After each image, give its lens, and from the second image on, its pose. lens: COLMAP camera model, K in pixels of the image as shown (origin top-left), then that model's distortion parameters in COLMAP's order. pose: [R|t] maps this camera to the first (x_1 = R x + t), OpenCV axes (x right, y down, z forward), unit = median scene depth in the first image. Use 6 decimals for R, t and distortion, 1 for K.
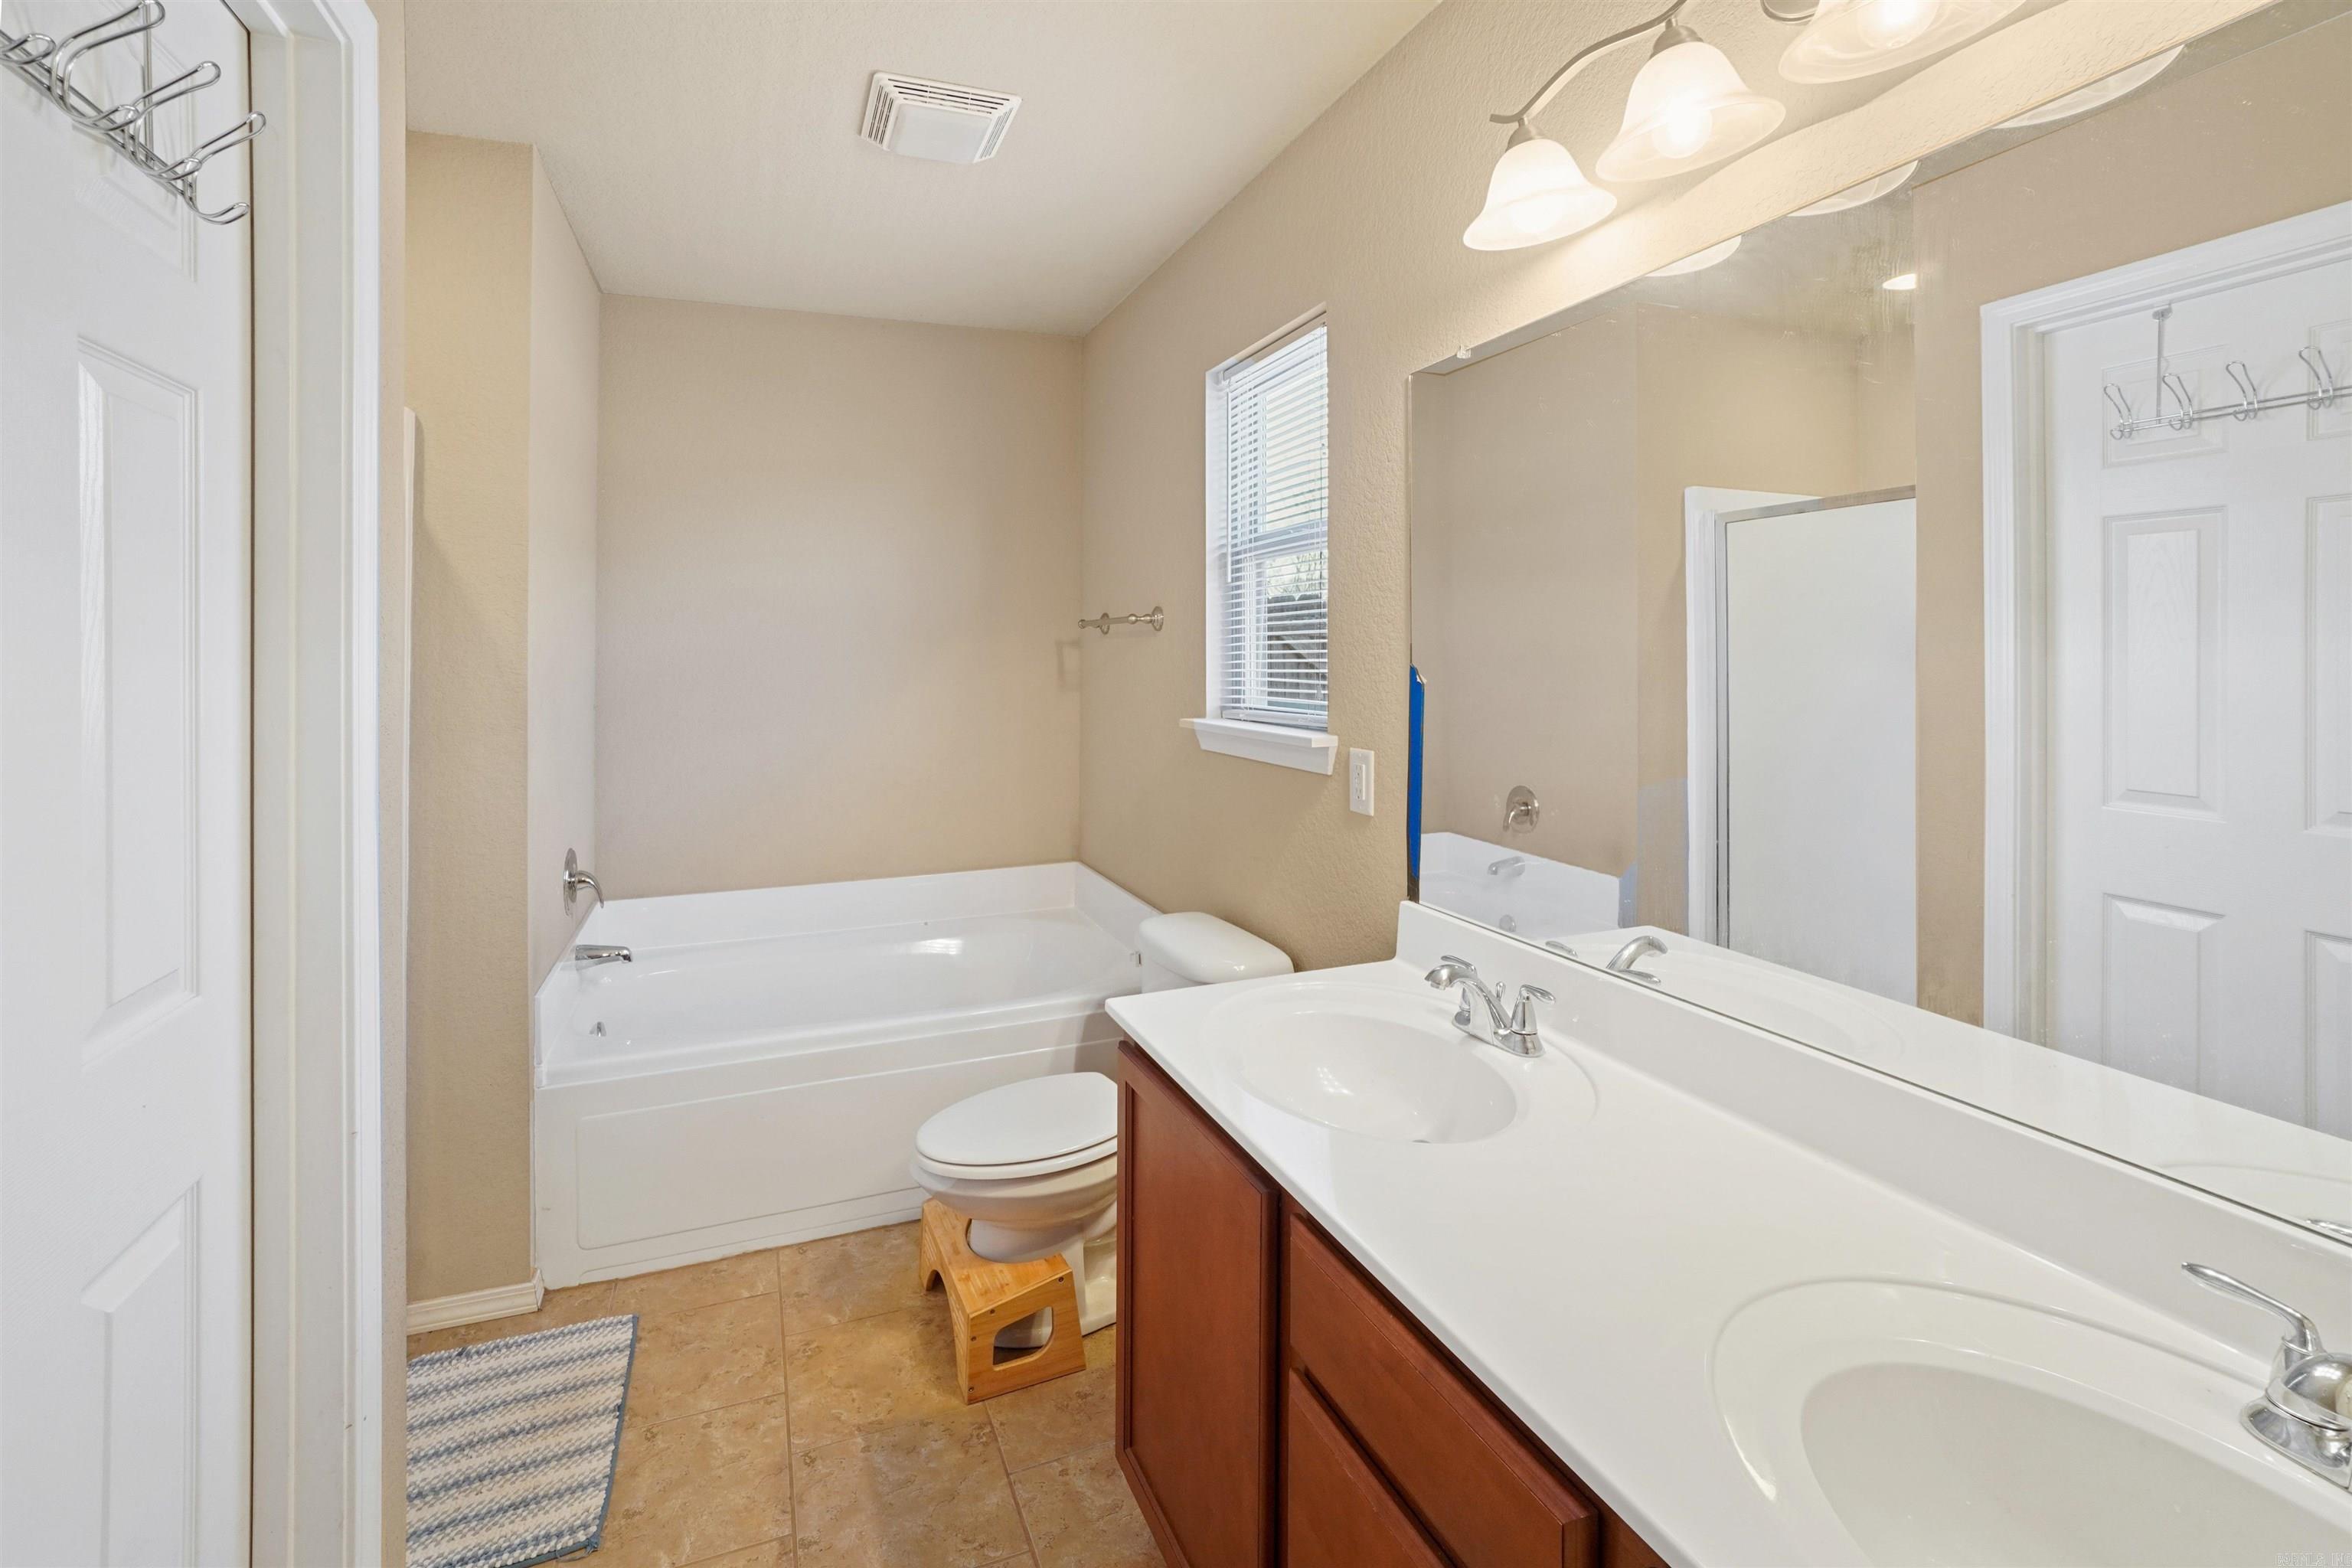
lens RADIAL K [[1073.5, 0, 1173.2], [0, 1073.5, 653.8], [0, 0, 1]] dist [0.001360, 0.000353]
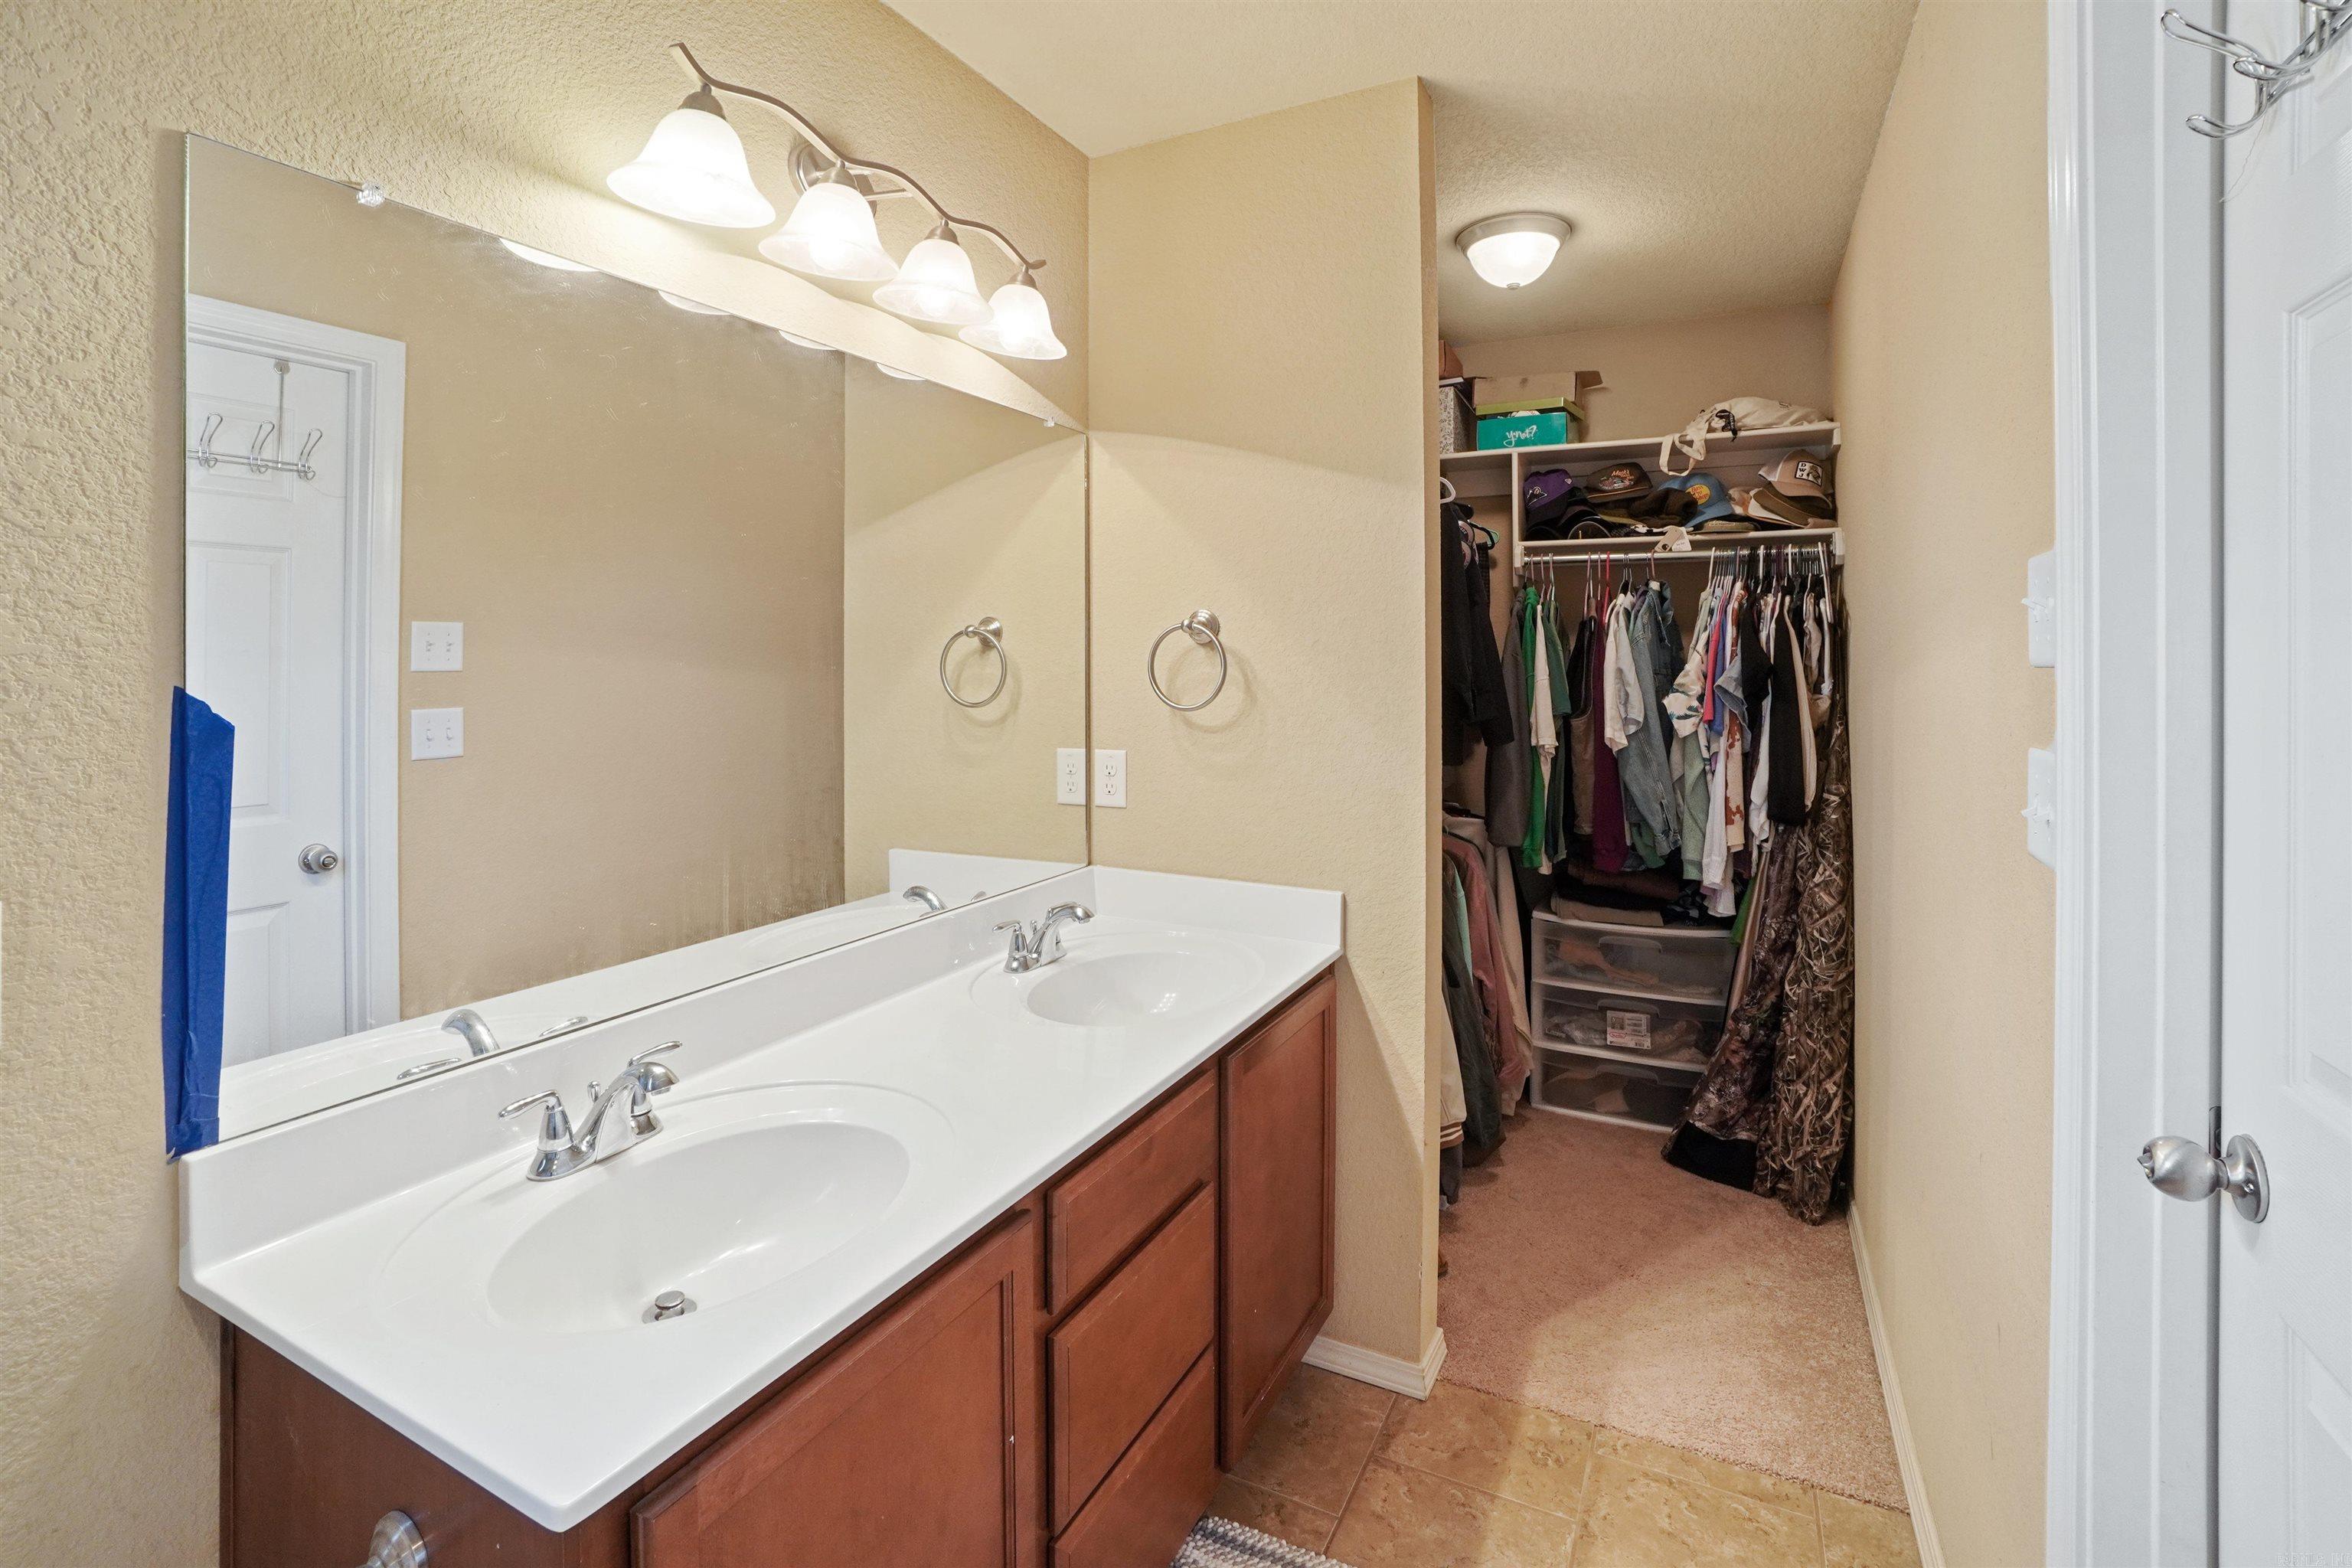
lens RADIAL K [[1066.7, 0, 1169.5], [0, 1066.7, 746.8], [0, 0, 1]] dist [-0.021202, 0.001082]
pose [[-0.652629, -0.050379, 0.756001, -0.502641], [0.000961, 0.997731, 0.067317, 0.000414], [-0.757677, 0.044660, -0.651100, 1.034826]]
